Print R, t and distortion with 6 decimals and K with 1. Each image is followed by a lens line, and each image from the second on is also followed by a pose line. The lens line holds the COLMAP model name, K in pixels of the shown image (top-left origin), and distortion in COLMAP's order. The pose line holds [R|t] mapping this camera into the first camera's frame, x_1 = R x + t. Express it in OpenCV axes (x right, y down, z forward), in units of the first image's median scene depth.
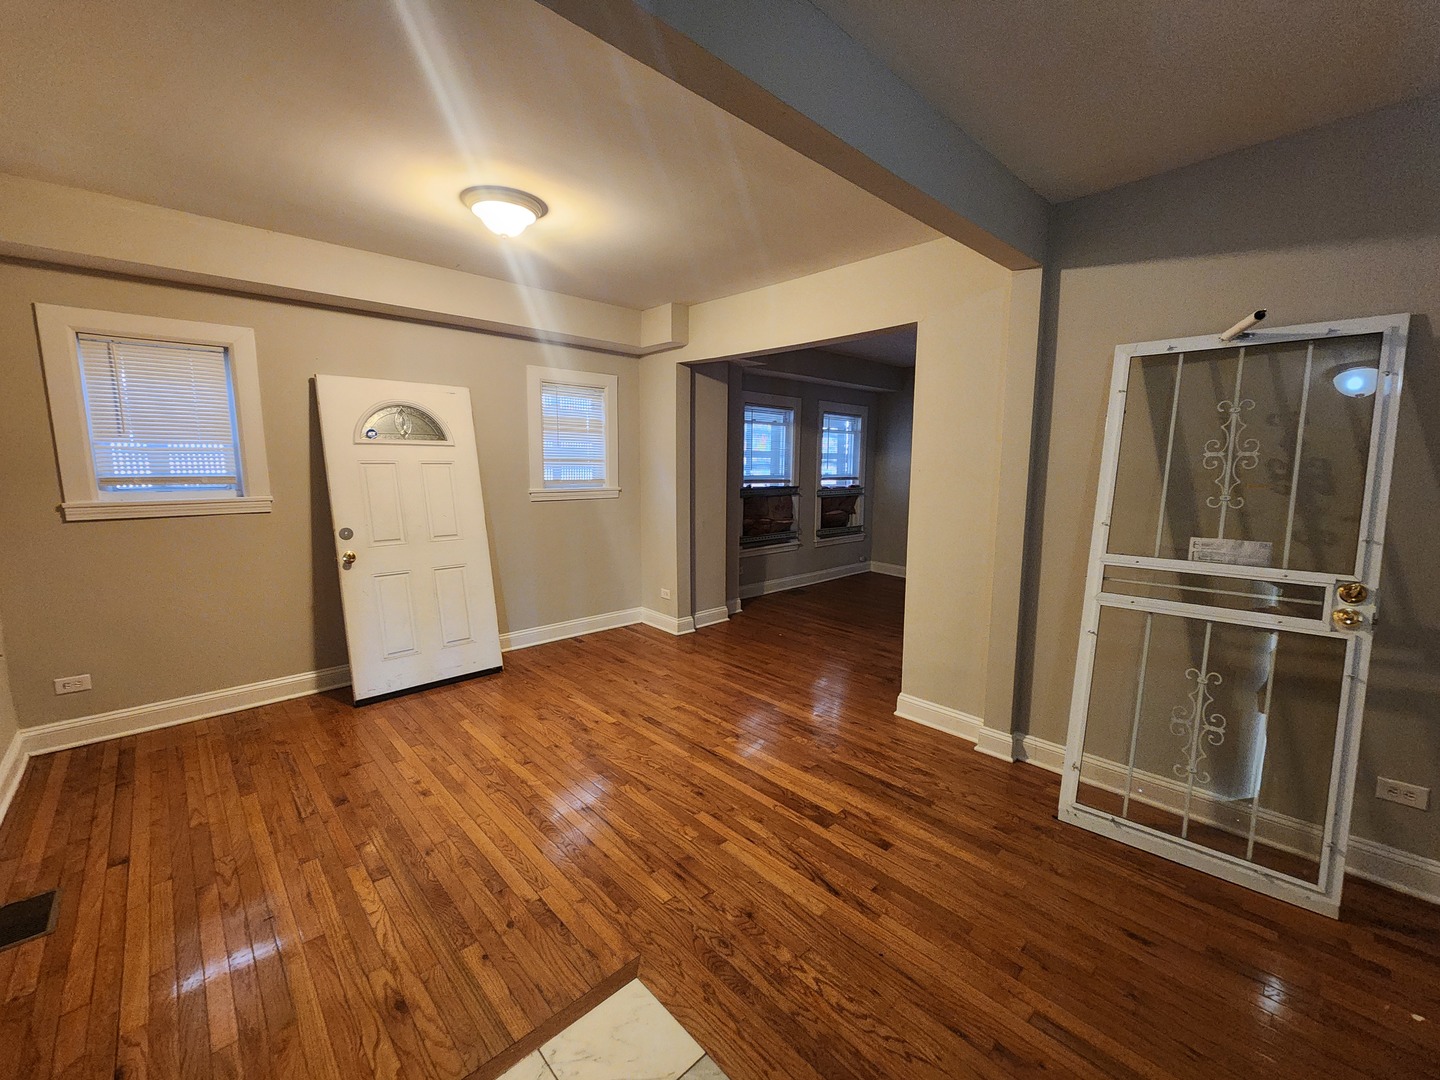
lens RADIAL K [[587.3, 0, 727.9], [0, 587.3, 541.7], [0, 0, 1]] dist [0.001841, 0.000095]
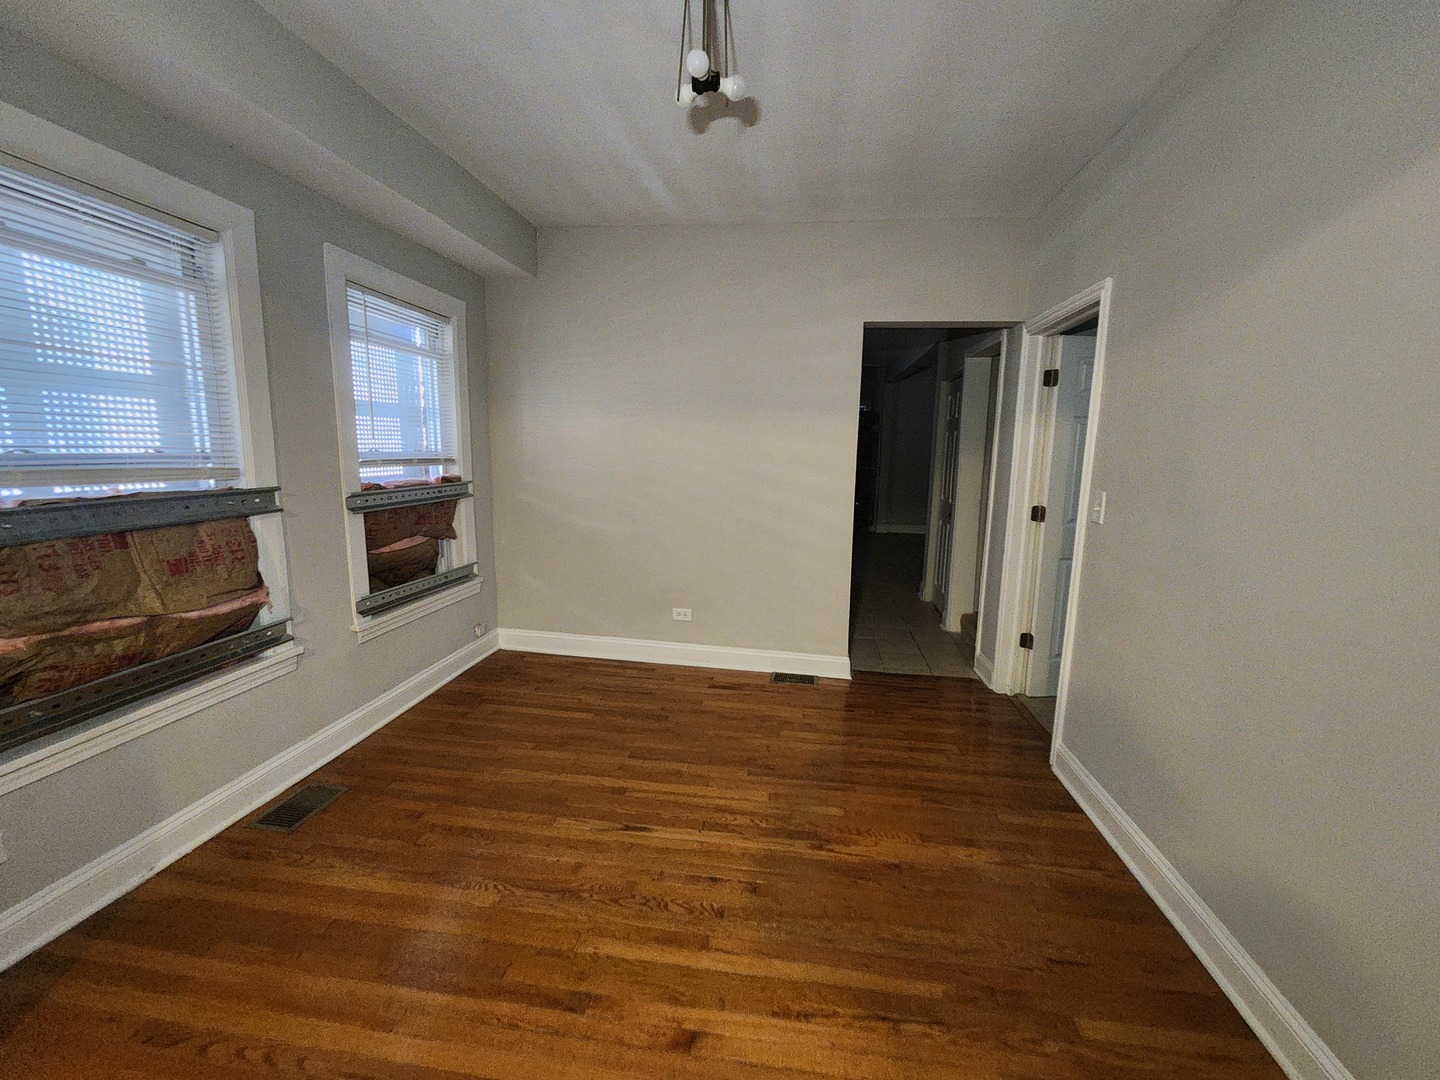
lens RADIAL K [[587.3, 0, 727.3], [0, 587.3, 531.3], [0, 0, 1]] dist [0.001841, 0.000095]
pose [[0.771404, -0.085200, 0.630617, 0.096673], [0.077762, 0.996190, 0.039468, -0.058055], [-0.631577, 0.018593, 0.775090, 0.539610]]
